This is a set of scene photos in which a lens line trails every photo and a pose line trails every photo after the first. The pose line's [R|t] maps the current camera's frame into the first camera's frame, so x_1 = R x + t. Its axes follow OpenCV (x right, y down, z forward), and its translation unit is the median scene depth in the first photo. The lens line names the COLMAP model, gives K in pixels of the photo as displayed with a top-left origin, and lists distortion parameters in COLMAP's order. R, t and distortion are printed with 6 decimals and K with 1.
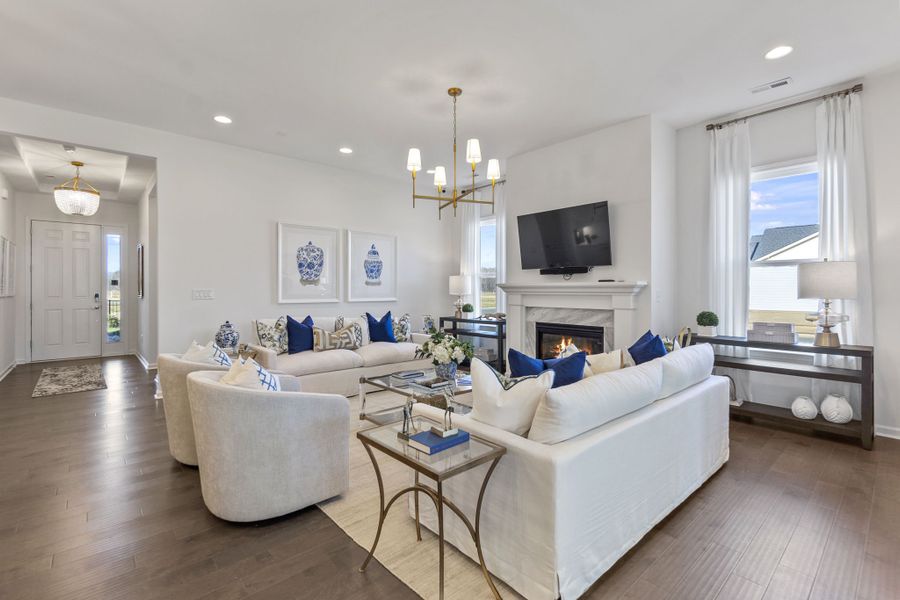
lens RADIAL K [[397.7, 0, 447.2], [0, 397.7, 290.7], [0, 0, 1]] dist [-0.000747, 0.000052]
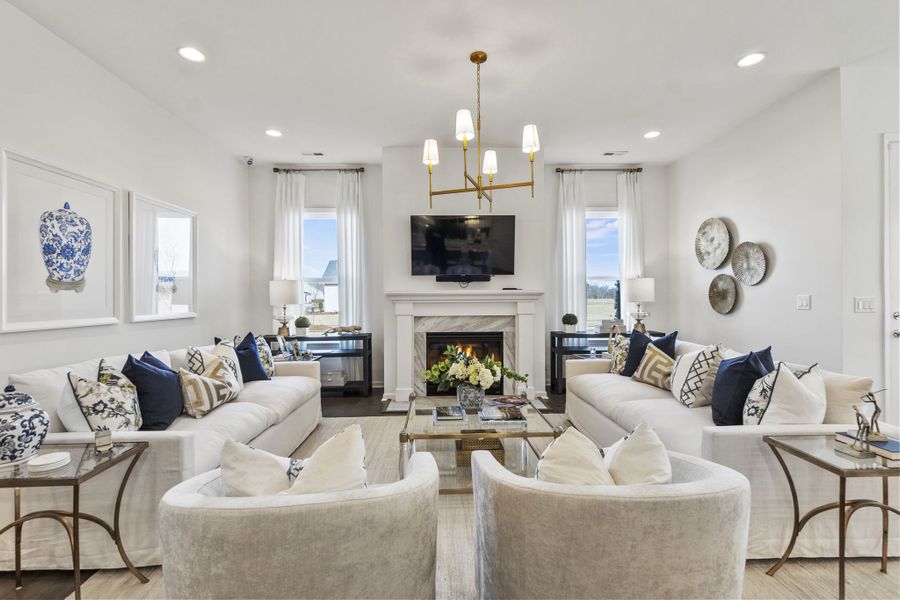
lens RADIAL K [[397.7, 0, 450.3], [0, 397.7, 298.1], [0, 0, 1]] dist [-0.000747, 0.000052]
pose [[0.650785, -0.006366, 0.759236, -0.487246], [0.011118, 0.999938, -0.001145, 0.000206], [-0.759181, 0.009186, 0.650815, 0.385163]]
